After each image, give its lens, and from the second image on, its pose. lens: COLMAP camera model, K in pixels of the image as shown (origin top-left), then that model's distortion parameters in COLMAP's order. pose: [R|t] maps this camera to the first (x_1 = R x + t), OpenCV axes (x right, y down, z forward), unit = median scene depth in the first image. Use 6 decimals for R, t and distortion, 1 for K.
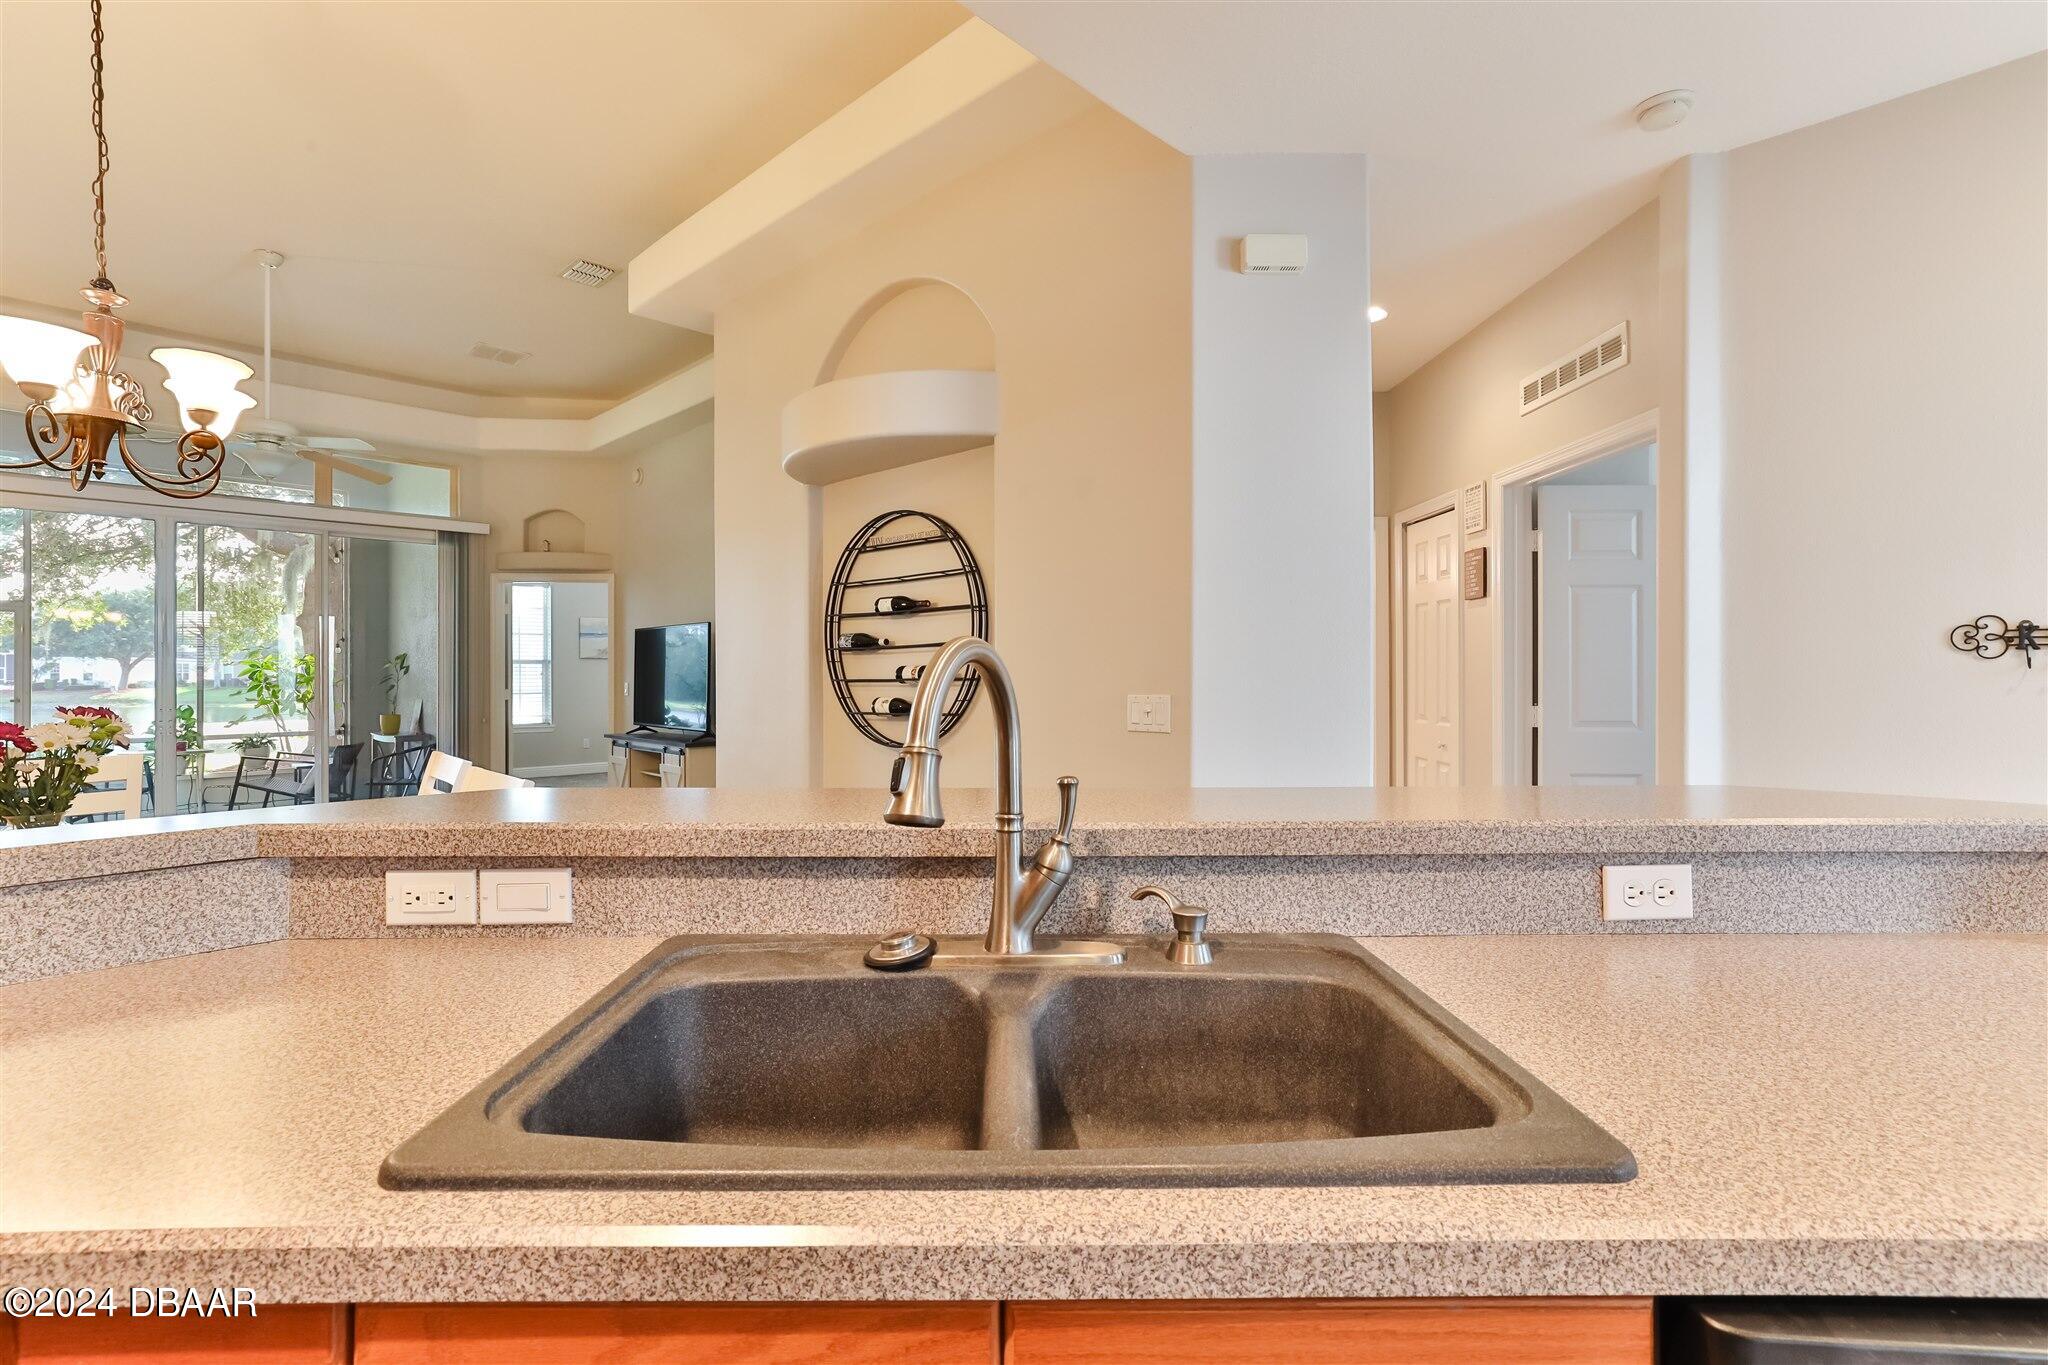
lens RADIAL K [[939.9, 0, 1020.5], [0, 939.9, 670.3], [0, 0, 1]] dist [-0.033457, 0.021230]
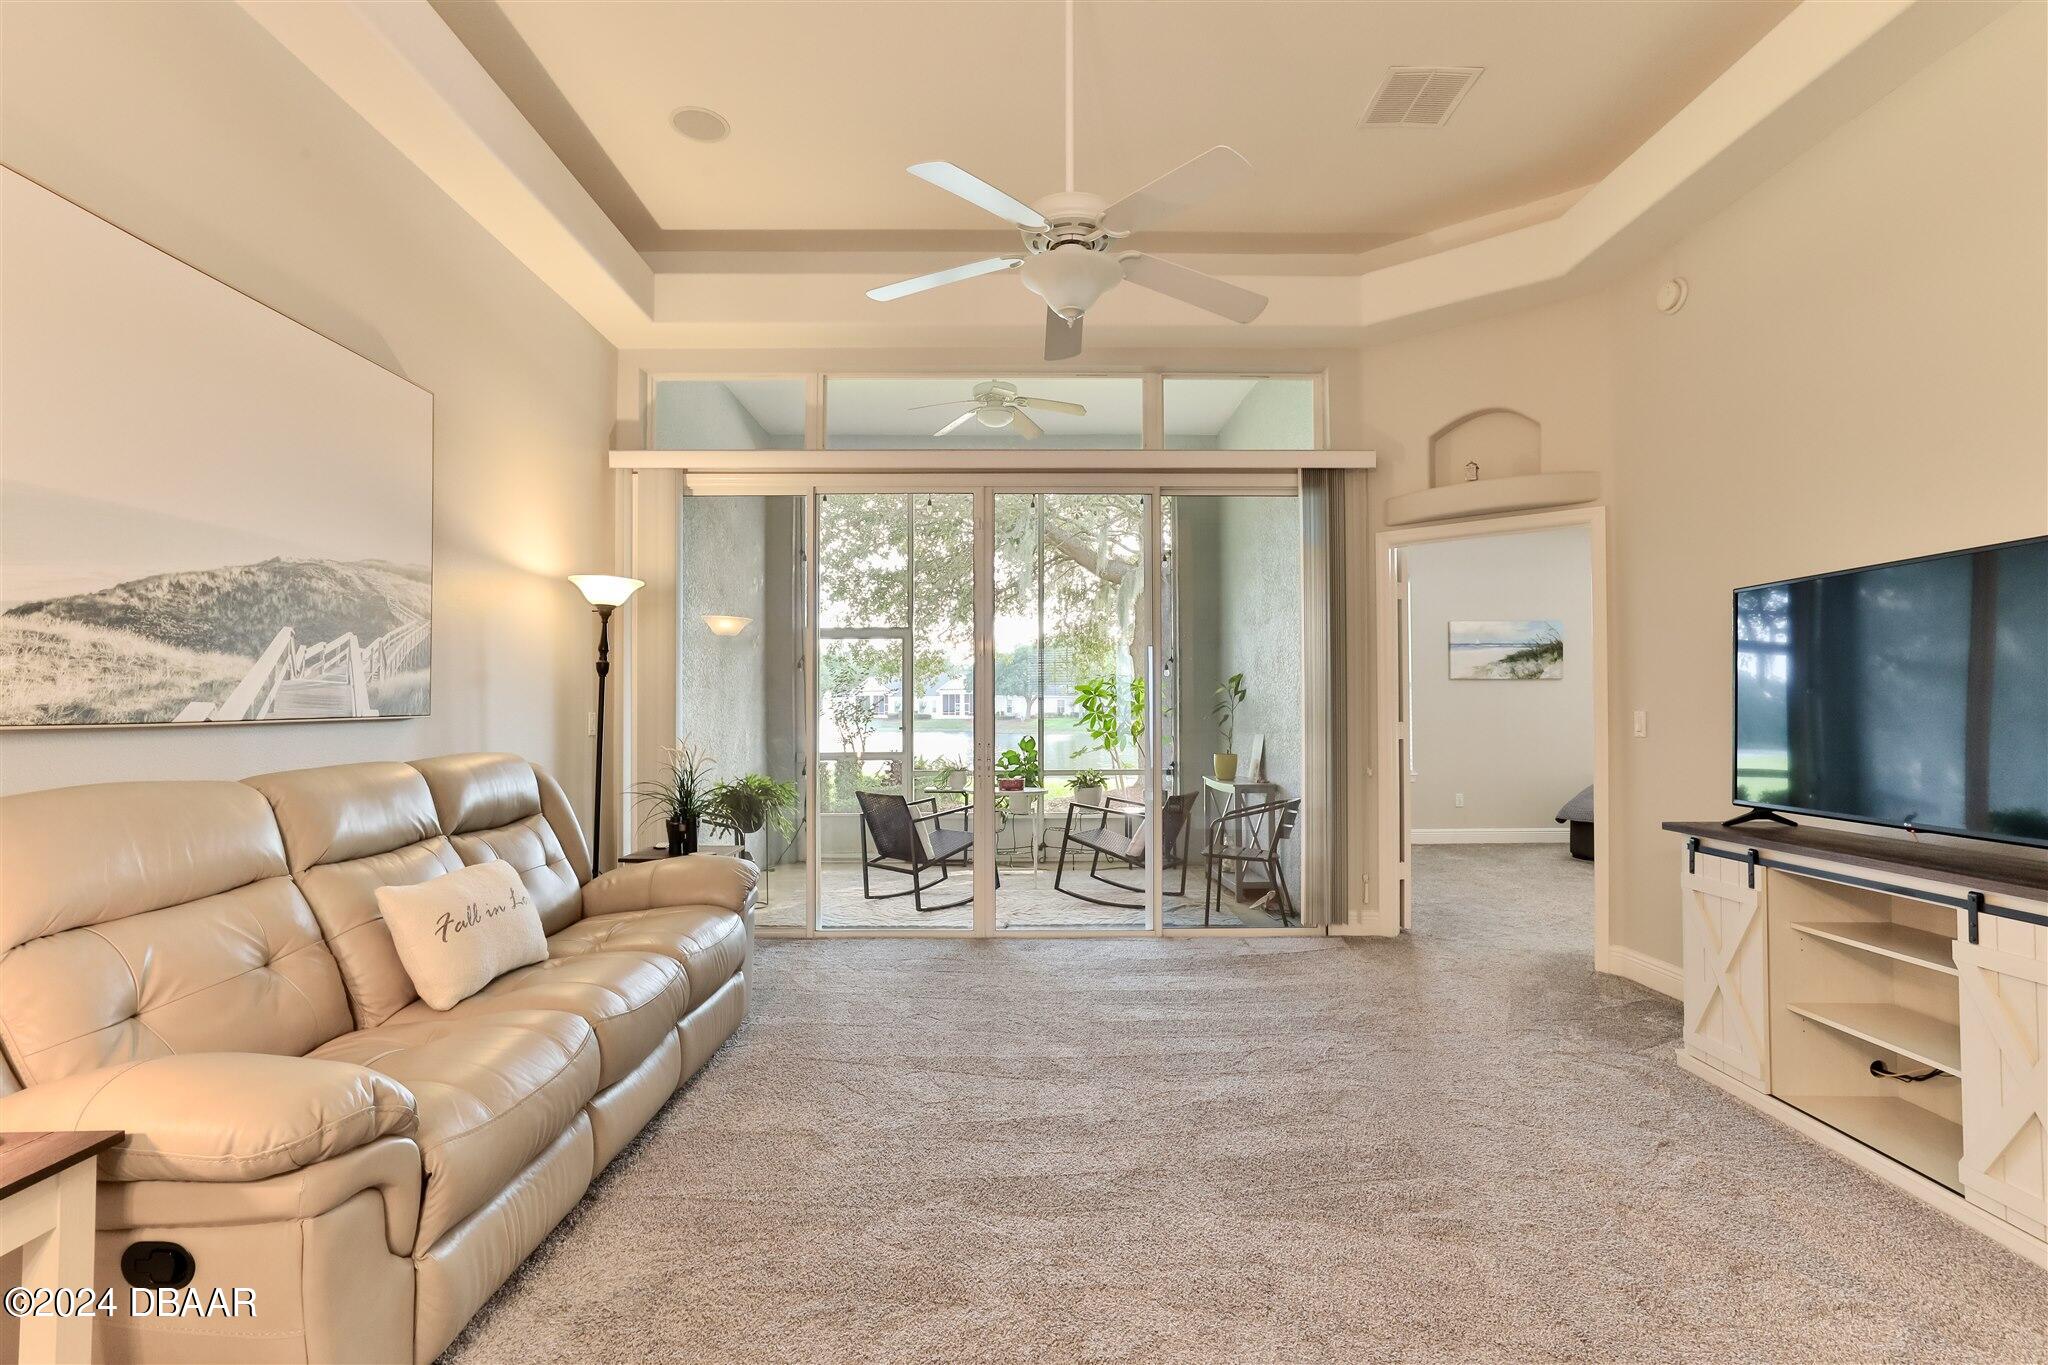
lens RADIAL K [[947.2, 0, 1018.5], [0, 947.2, 698.3], [0, 0, 1]] dist [-0.032590, 0.021864]
pose [[0.709997, -0.007352, -0.704167, -0.308553], [0.003240, 0.999969, -0.007173, 0.008767], [0.704197, 0.002811, 0.709999, 0.404350]]
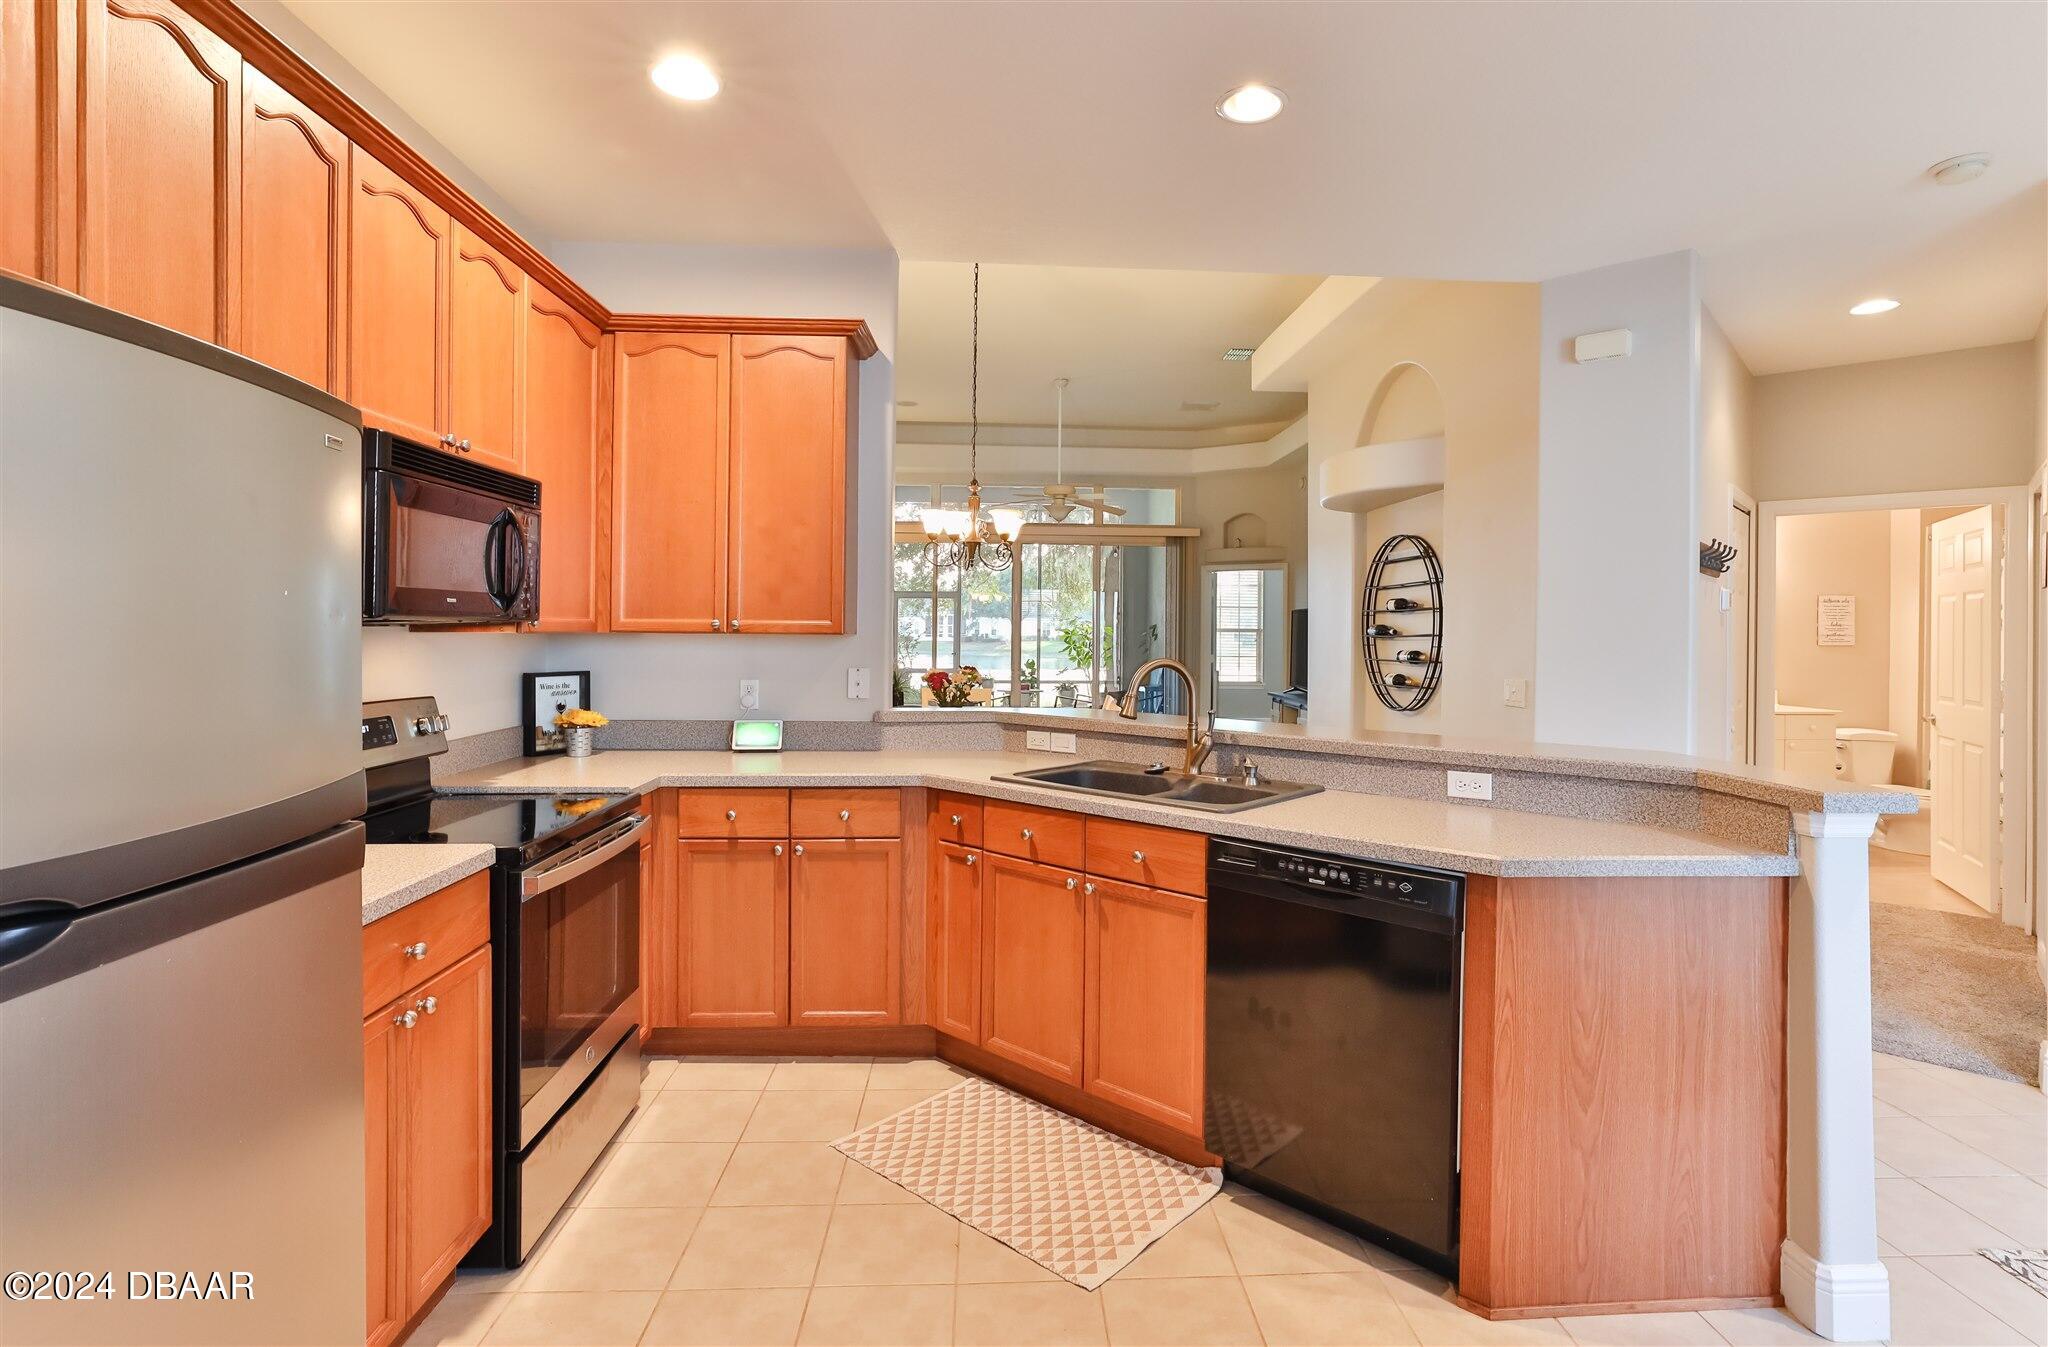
lens RADIAL K [[1002.0, 0, 1063.2], [0, 1002.0, 626.2], [0, 0, 1]] dist [-0.018189, -0.000075]
pose [[0.752390, 0.005321, -0.658696, 0.221216], [-0.008064, 0.999967, -0.001133, -0.016319], [0.658668, 0.006165, 0.752408, -0.194996]]
